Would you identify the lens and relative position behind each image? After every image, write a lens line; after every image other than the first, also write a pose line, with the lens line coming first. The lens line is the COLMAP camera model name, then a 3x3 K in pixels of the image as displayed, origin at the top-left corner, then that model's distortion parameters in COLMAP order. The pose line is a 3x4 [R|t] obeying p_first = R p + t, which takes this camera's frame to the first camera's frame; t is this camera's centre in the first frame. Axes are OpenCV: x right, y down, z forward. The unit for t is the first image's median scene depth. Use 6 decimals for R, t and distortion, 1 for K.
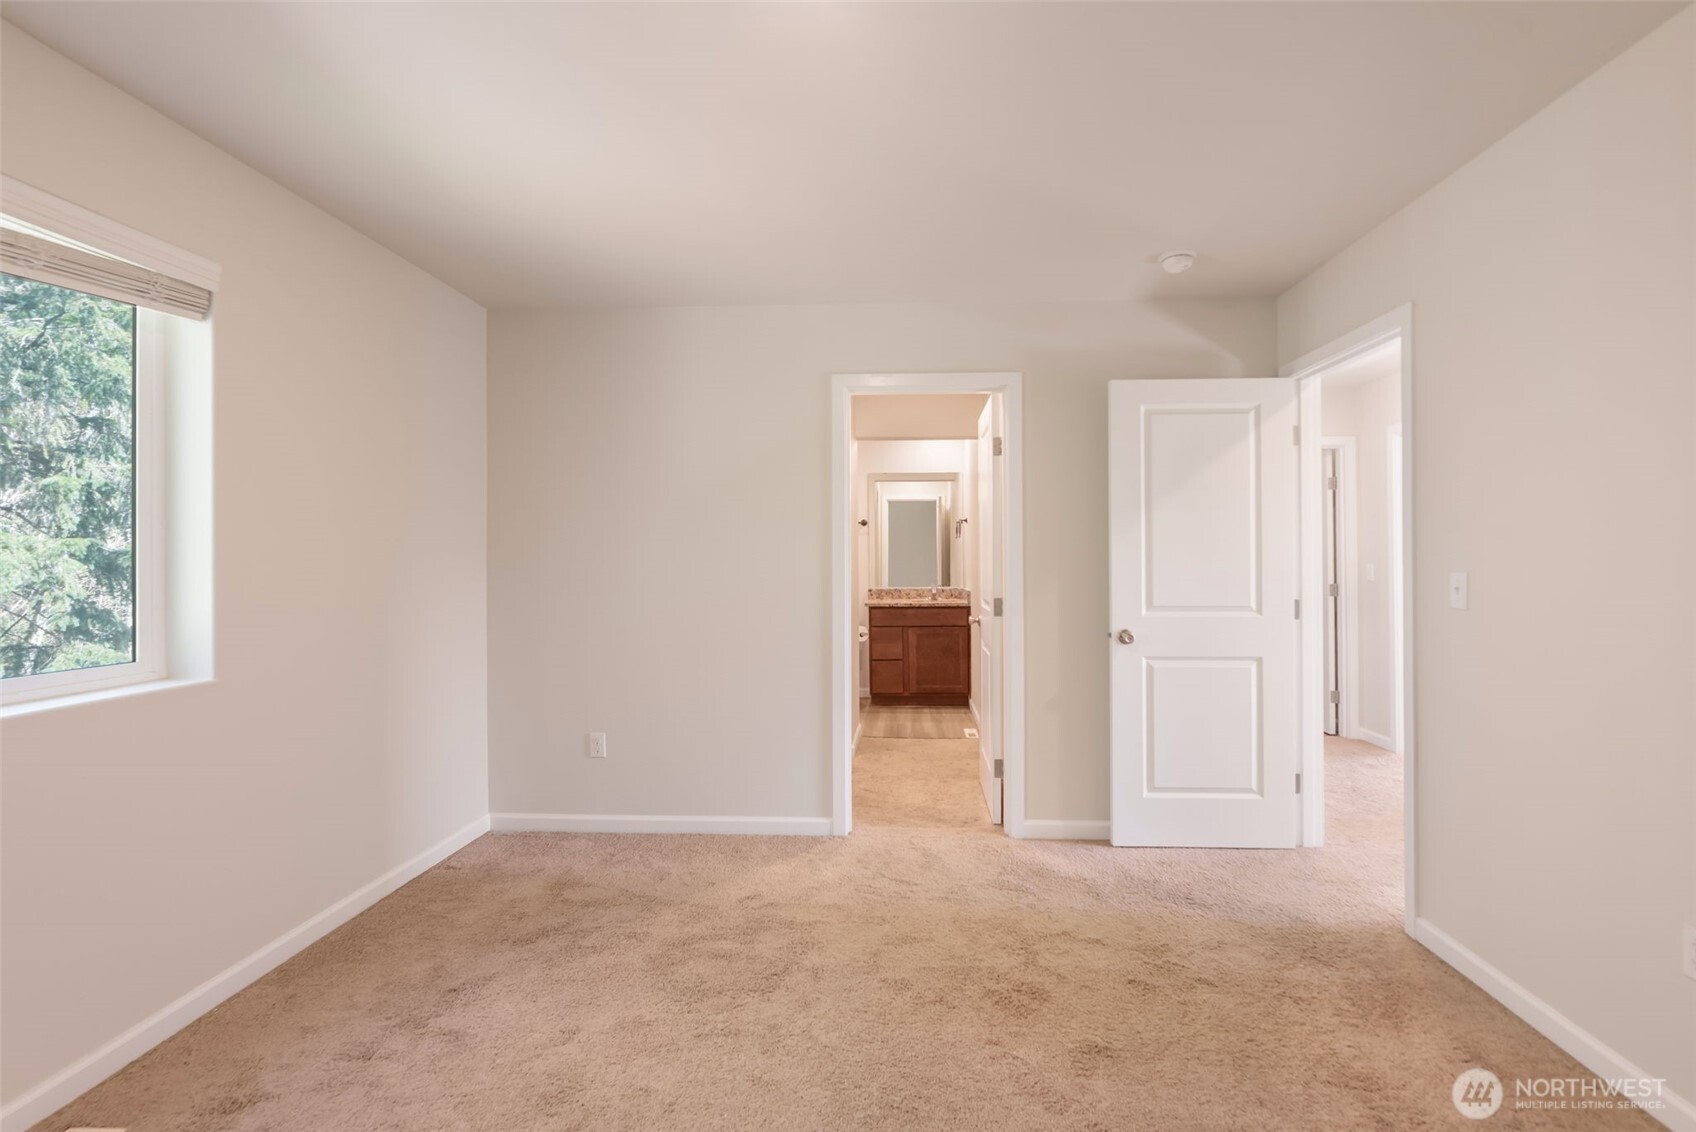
lens RADIAL K [[767.2, 0, 848.0], [0, 767.2, 566.0], [0, 0, 1]] dist [-0.001726, -0.000064]
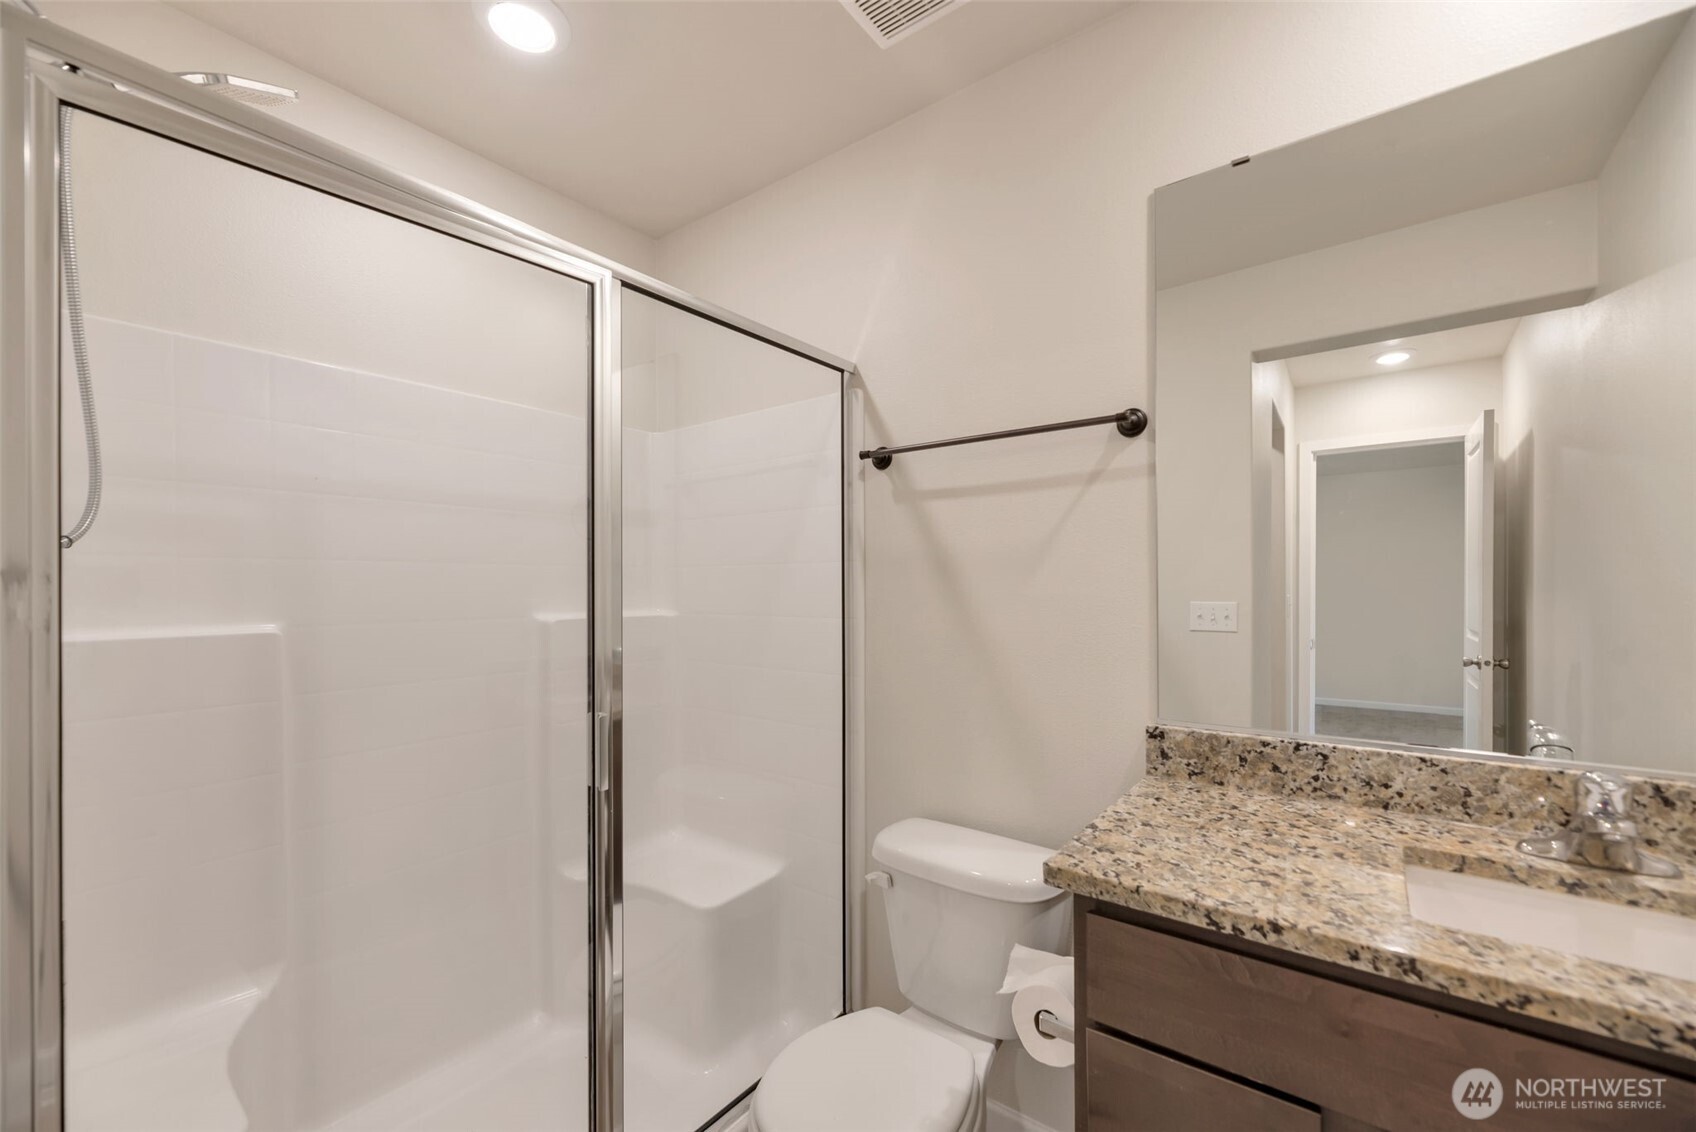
lens RADIAL K [[696.5, 0, 845.1], [0, 696.5, 592.9], [0, 0, 1]] dist [-0.000624, -0.000048]
pose [[0.841482, 0.008658, -0.540215, 0.075373], [-0.003824, 0.999942, 0.010068, -0.011668], [0.540271, -0.006406, 0.841467, 0.986424]]
